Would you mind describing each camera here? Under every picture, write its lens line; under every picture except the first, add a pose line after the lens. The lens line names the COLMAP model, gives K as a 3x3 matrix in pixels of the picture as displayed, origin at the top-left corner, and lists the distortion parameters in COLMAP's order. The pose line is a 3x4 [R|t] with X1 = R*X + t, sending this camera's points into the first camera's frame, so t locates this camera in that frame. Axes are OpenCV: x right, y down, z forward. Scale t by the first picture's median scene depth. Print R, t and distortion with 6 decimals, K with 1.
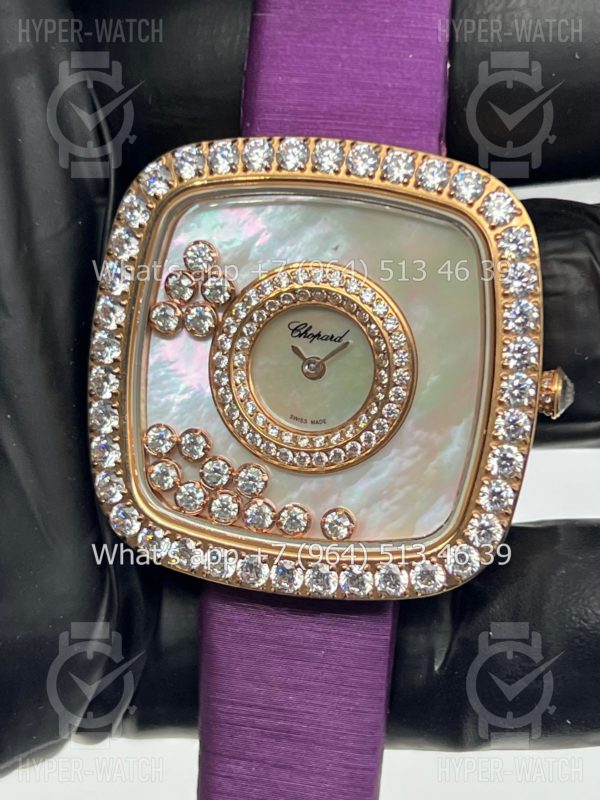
lens RADIAL K [[1832.2, 0, 300.0], [0, 1832.2, 400.0], [0, 0, 1]] dist [0.015047, 0.748379]
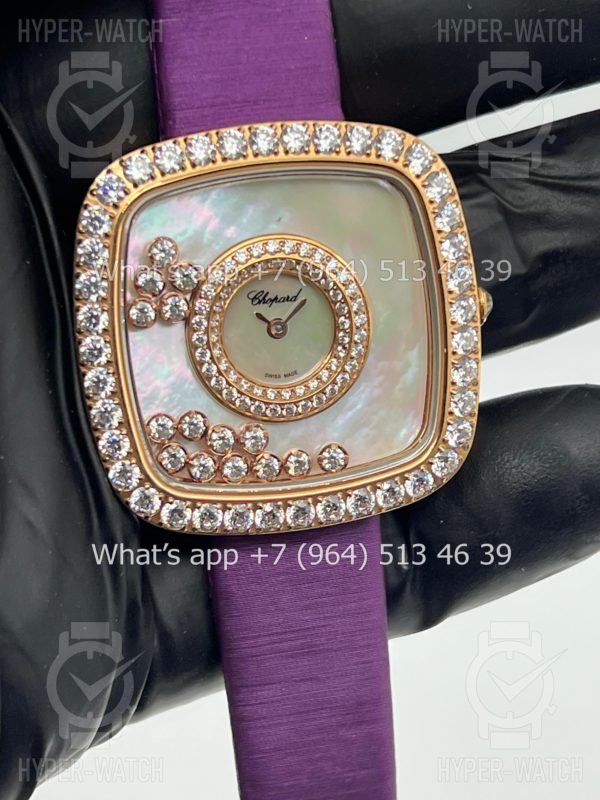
lens RADIAL K [[1832.2, 0, 300.0], [0, 1832.2, 400.0], [0, 0, 1]] dist [0.015047, 0.748379]
pose [[0.903596, -0.232913, 0.359535, -0.396227], [0.204508, 0.972003, 0.115703, -0.102479], [-0.376417, -0.031021, 0.925931, -0.044589]]
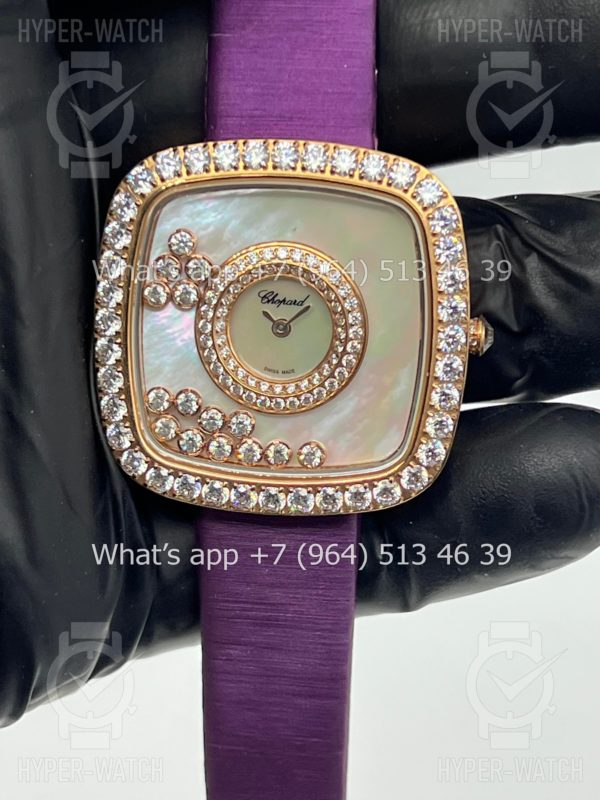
lens RADIAL K [[1832.2, 0, 300.0], [0, 1832.2, 400.0], [0, 0, 1]] dist [0.015047, 0.748379]
pose [[0.992410, -0.073130, 0.098868, -0.104873], [0.062738, 0.992553, 0.104415, -0.096901], [-0.105767, -0.097420, 0.989607, -0.210950]]
